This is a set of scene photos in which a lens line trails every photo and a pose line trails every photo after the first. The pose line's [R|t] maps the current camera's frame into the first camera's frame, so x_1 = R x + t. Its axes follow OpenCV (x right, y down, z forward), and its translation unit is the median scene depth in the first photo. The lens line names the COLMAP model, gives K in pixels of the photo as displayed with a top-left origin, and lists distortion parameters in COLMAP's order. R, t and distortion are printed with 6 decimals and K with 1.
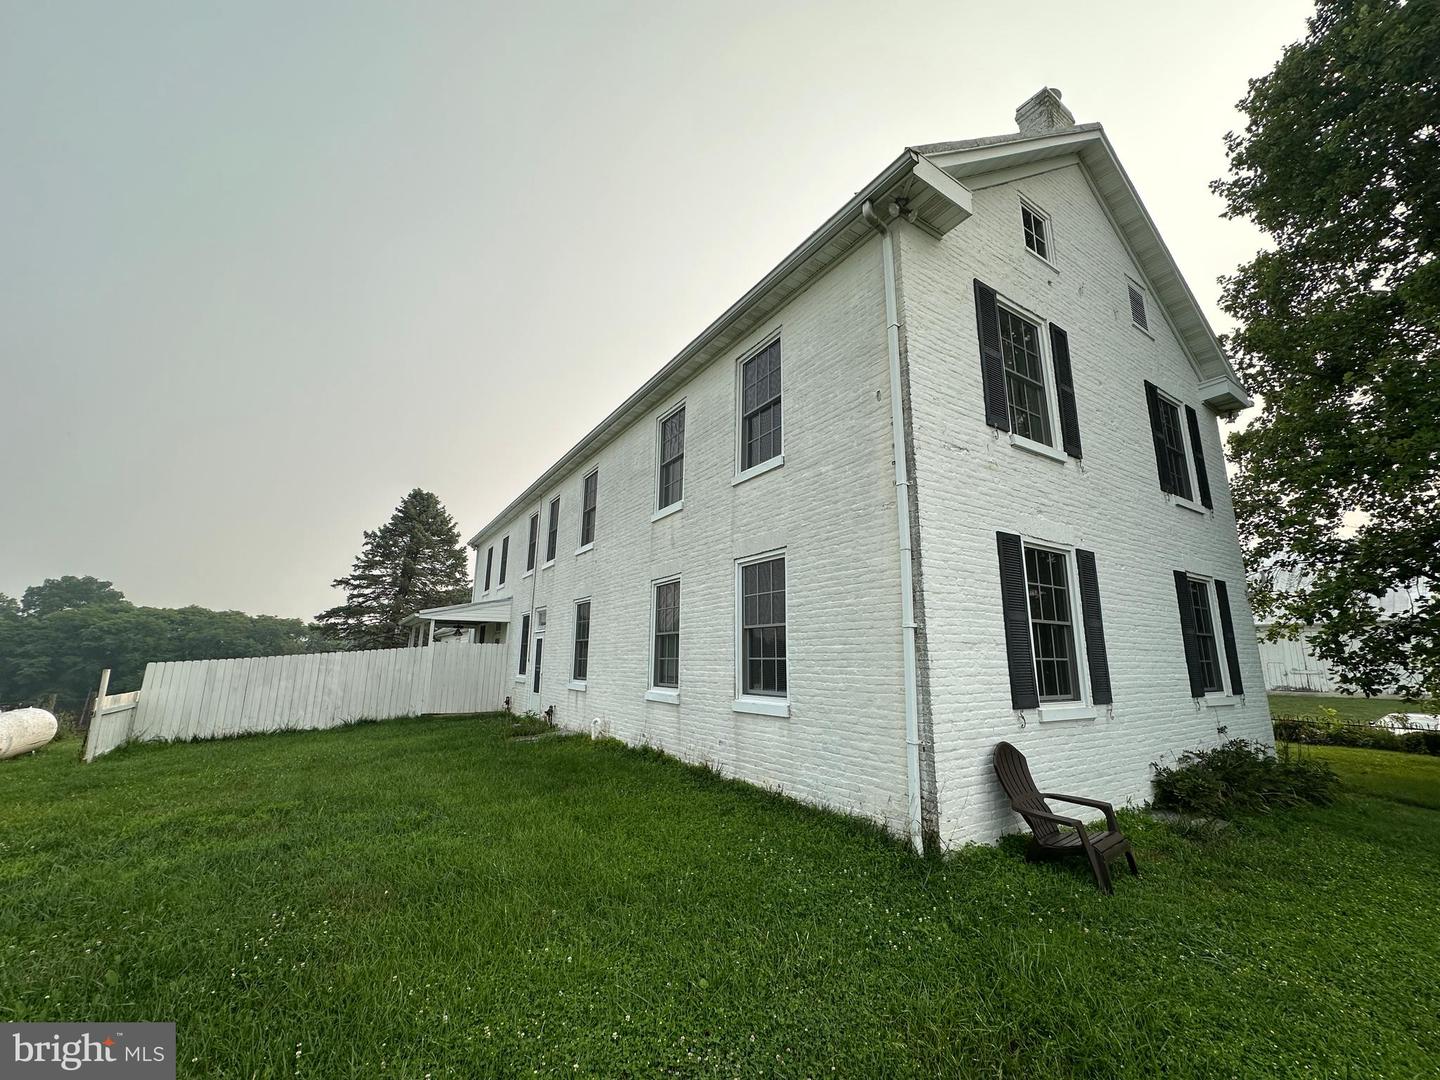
lens RADIAL K [[574.3, 0, 724.5], [0, 574.3, 542.7], [0, 0, 1]] dist [-0.002882, 0.000102]
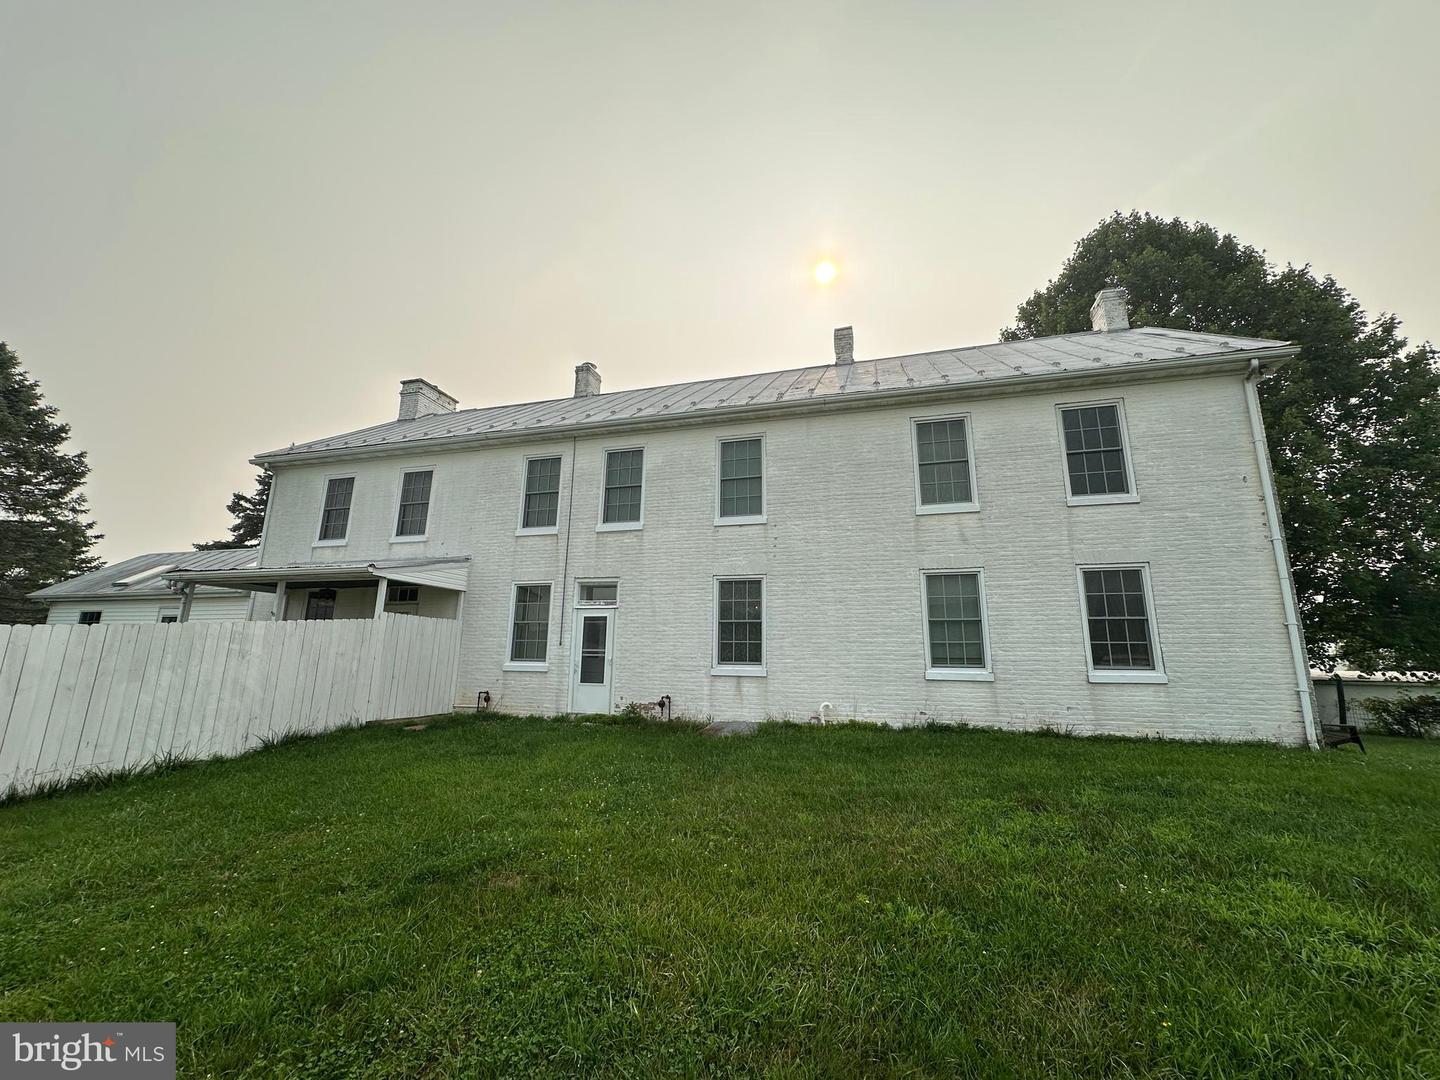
lens RADIAL K [[574.3, 0, 728.3], [0, 574.3, 537.7], [0, 0, 1]] dist [-0.002882, 0.000102]
pose [[0.758498, 0.137001, 0.637112, -0.760890], [-0.137958, 0.989251, -0.048480, 0.076002], [-0.636906, -0.051123, 0.769245, 0.282717]]
